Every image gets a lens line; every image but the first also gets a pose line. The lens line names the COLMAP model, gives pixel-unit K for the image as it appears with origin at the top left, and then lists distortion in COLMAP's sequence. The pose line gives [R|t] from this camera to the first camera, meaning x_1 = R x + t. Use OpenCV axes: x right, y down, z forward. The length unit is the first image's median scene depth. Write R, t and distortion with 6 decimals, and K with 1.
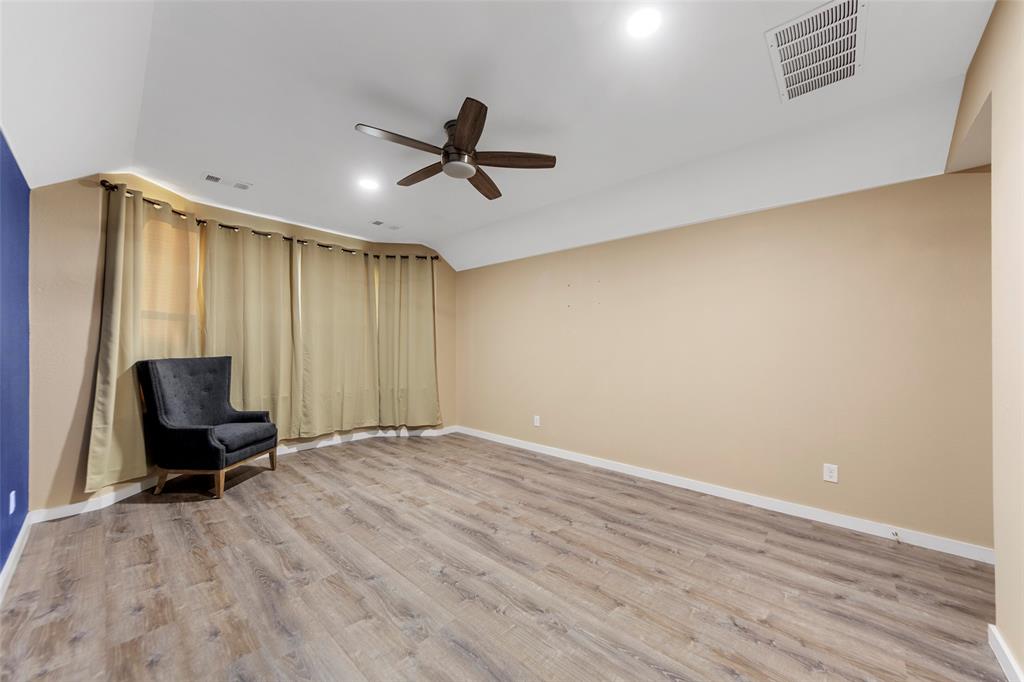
lens RADIAL K [[366.8, 0, 518.8], [0, 366.8, 344.3], [0, 0, 1]] dist [0.001633, -0.000209]
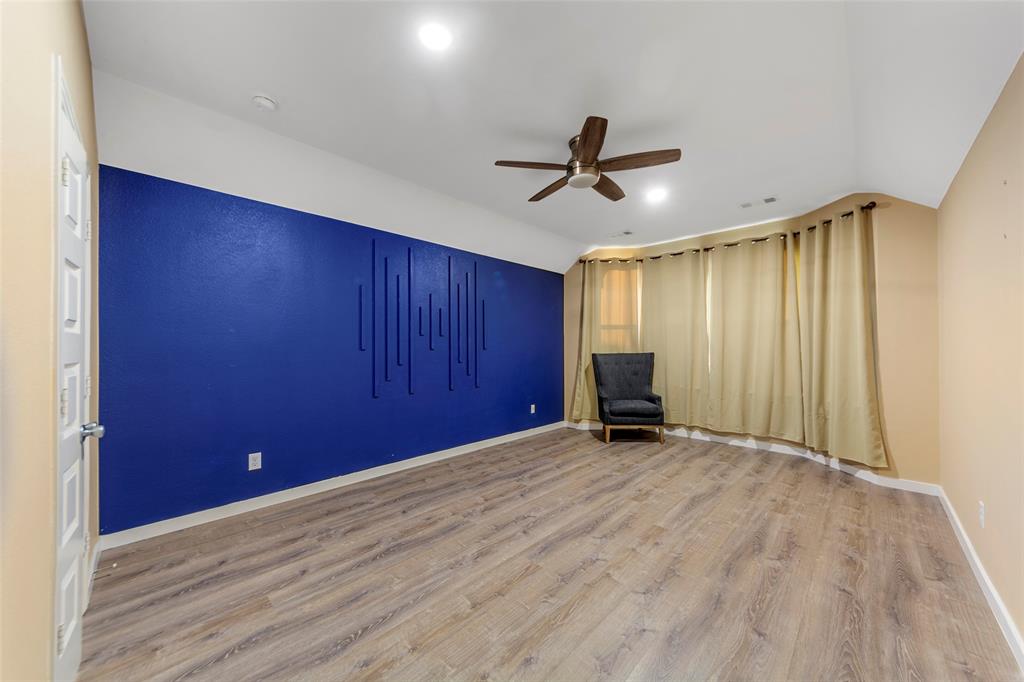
lens RADIAL K [[366.8, 0, 518.8], [0, 366.8, 343.6], [0, 0, 1]] dist [0.001633, -0.000209]
pose [[-0.035793, -0.008586, -0.999322, 0.709894], [0.006987, 0.999937, -0.008842, 0.009330], [0.999335, -0.007298, -0.035731, 0.654741]]
